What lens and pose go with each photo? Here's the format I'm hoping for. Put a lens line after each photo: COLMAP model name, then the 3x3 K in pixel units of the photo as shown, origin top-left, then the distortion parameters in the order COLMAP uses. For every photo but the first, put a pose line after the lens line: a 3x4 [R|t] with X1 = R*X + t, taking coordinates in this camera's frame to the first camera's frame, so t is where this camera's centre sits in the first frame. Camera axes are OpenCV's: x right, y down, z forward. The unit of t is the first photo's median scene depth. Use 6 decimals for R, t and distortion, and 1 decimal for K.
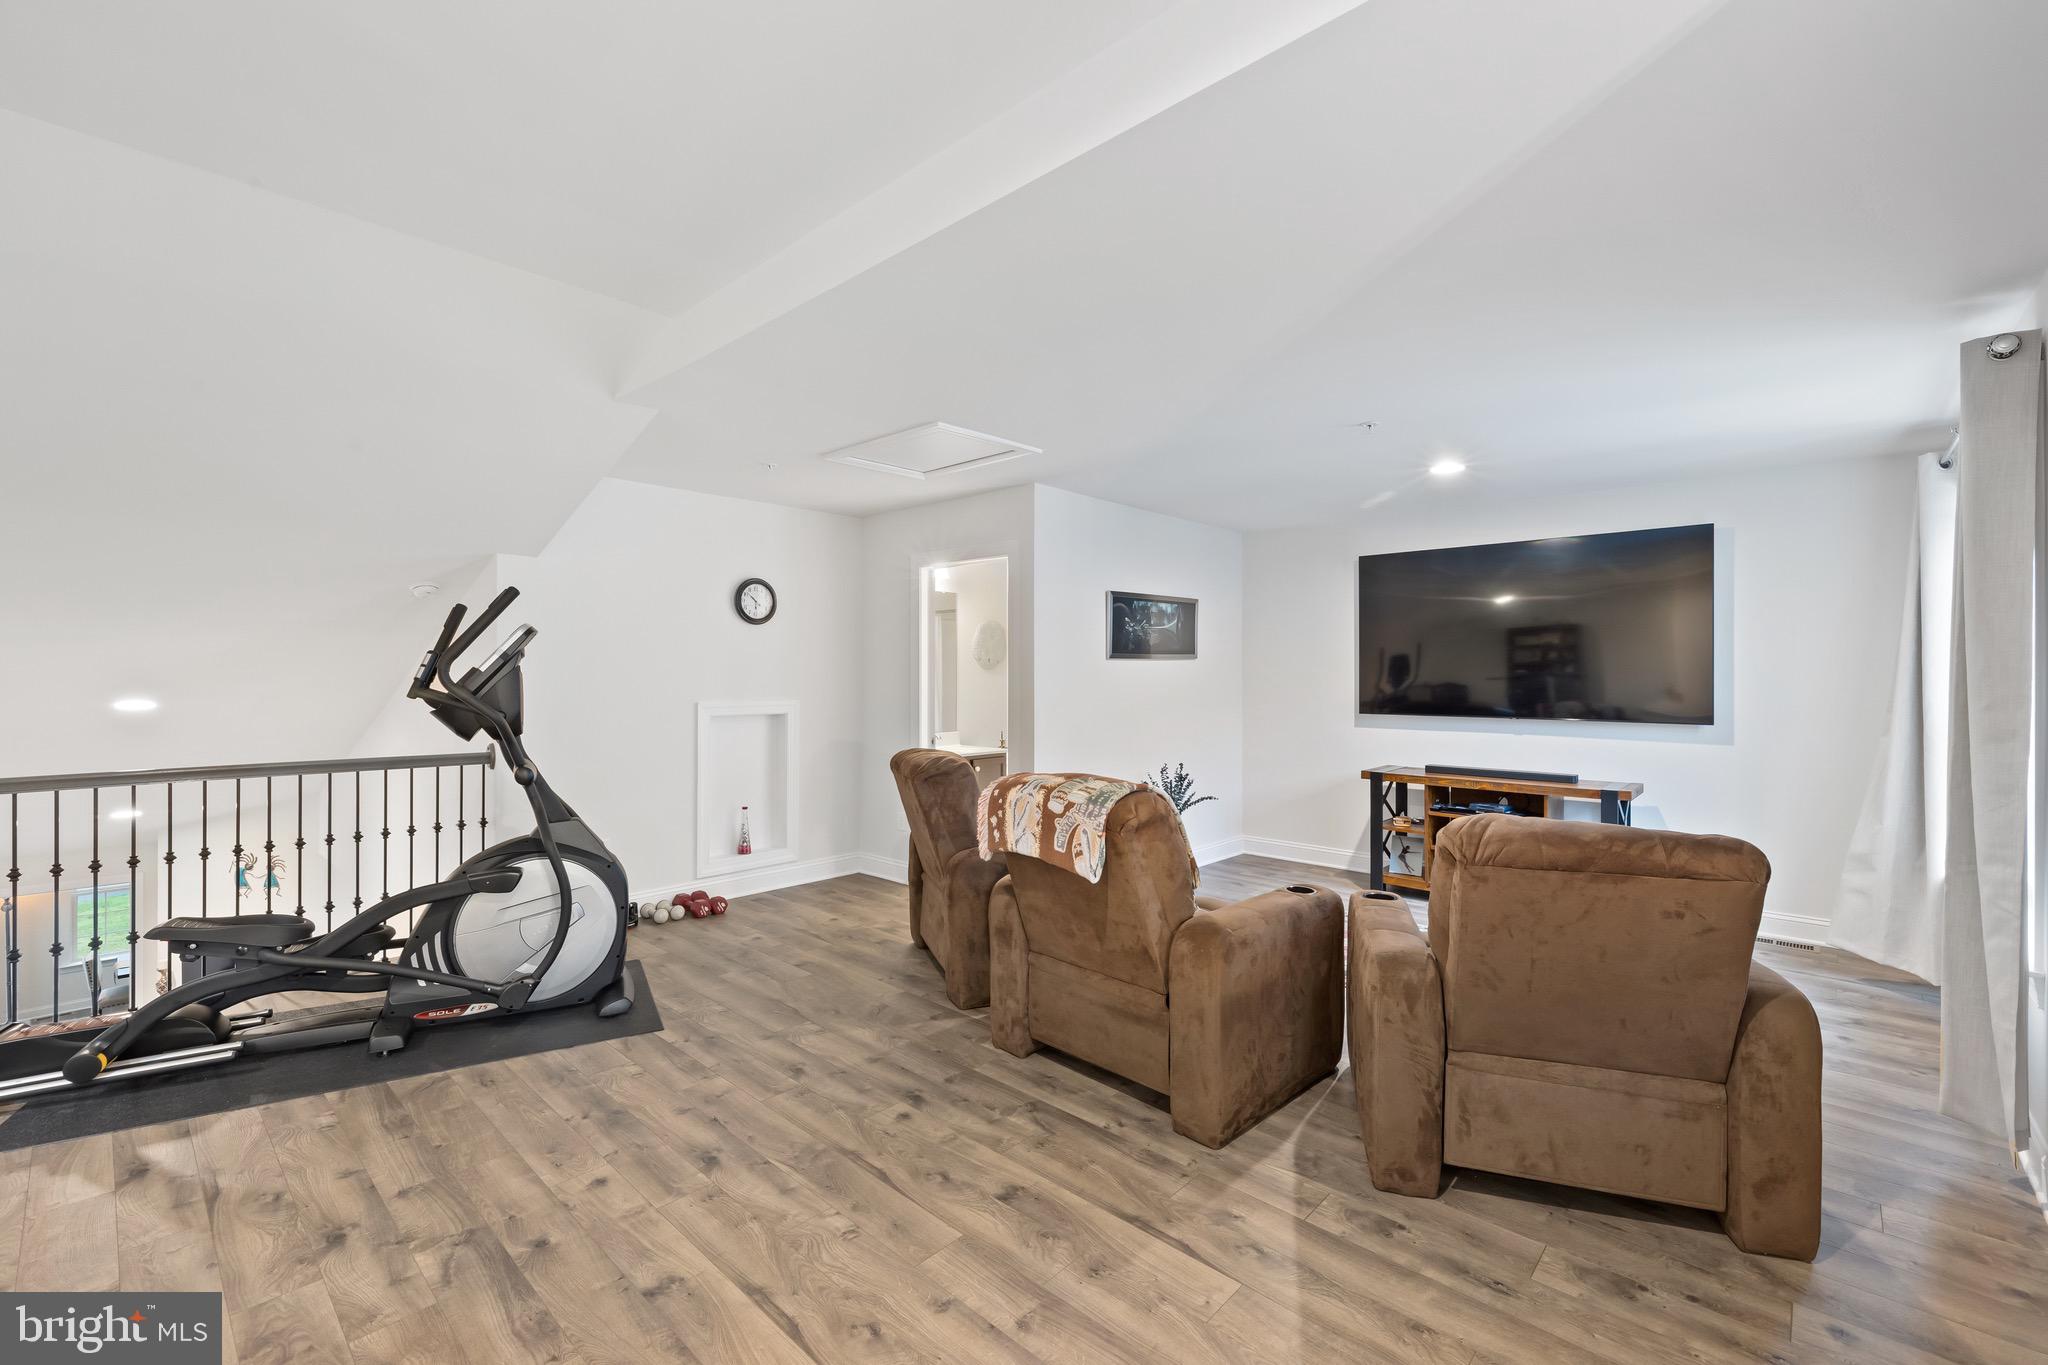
lens RADIAL K [[927.6, 0, 1021.3], [0, 927.6, 669.6], [0, 0, 1]] dist [0.000901, 0.000070]
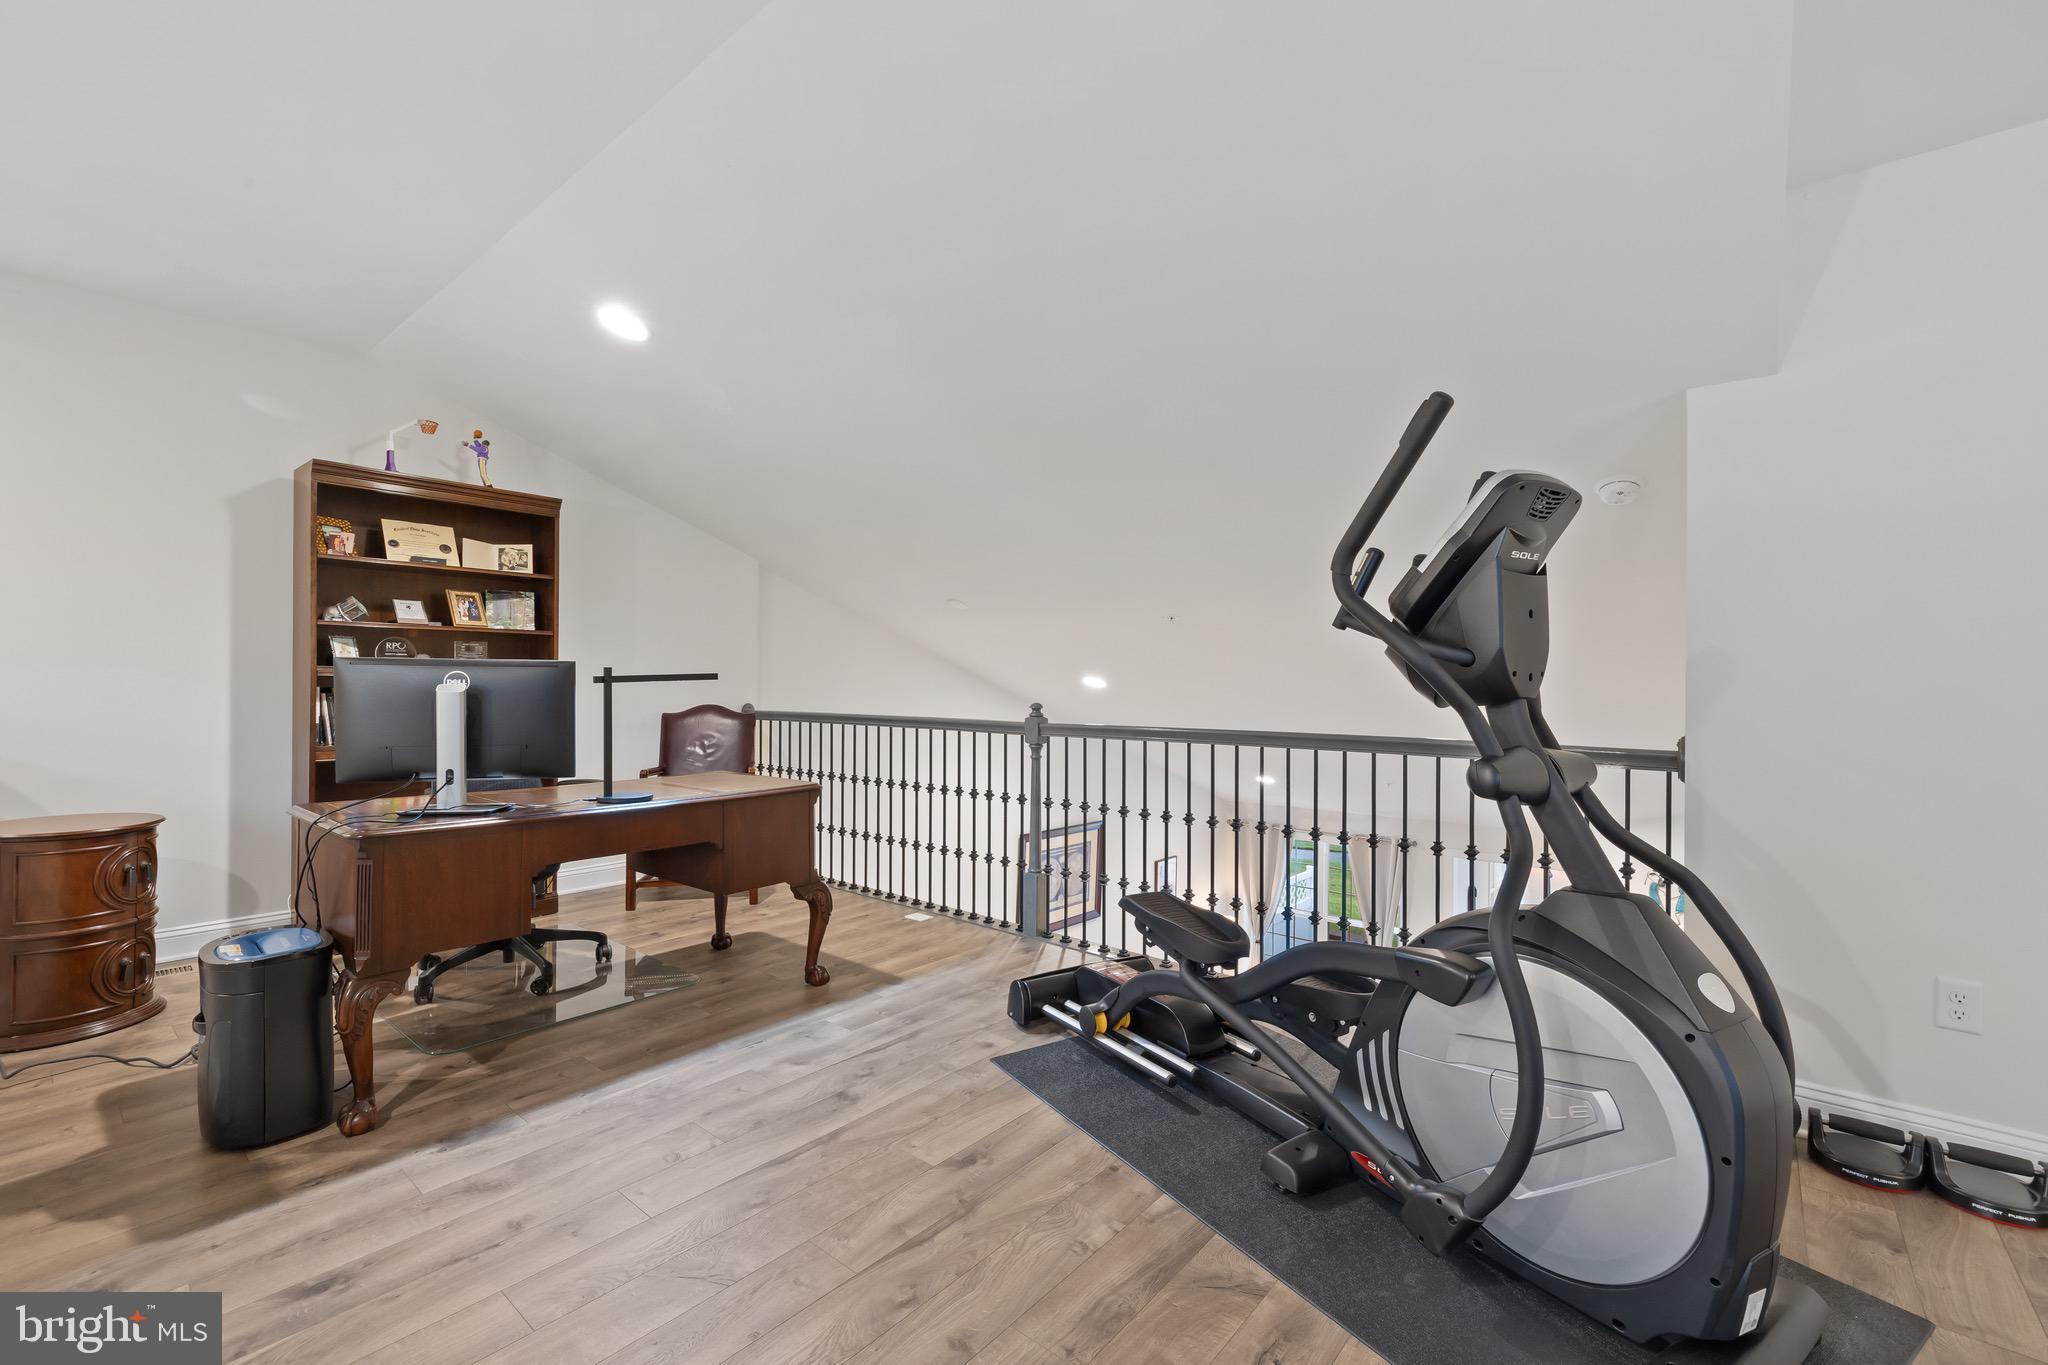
lens RADIAL K [[871.2, 0, 1021.0], [0, 871.2, 680.2], [0, 0, 1]] dist [0.014268, -0.000039]
pose [[0.065348, -0.011032, -0.997802, -0.095627], [-0.010945, 0.999871, -0.011771, 0.076332], [0.997803, 0.011690, 0.065219, 0.754724]]
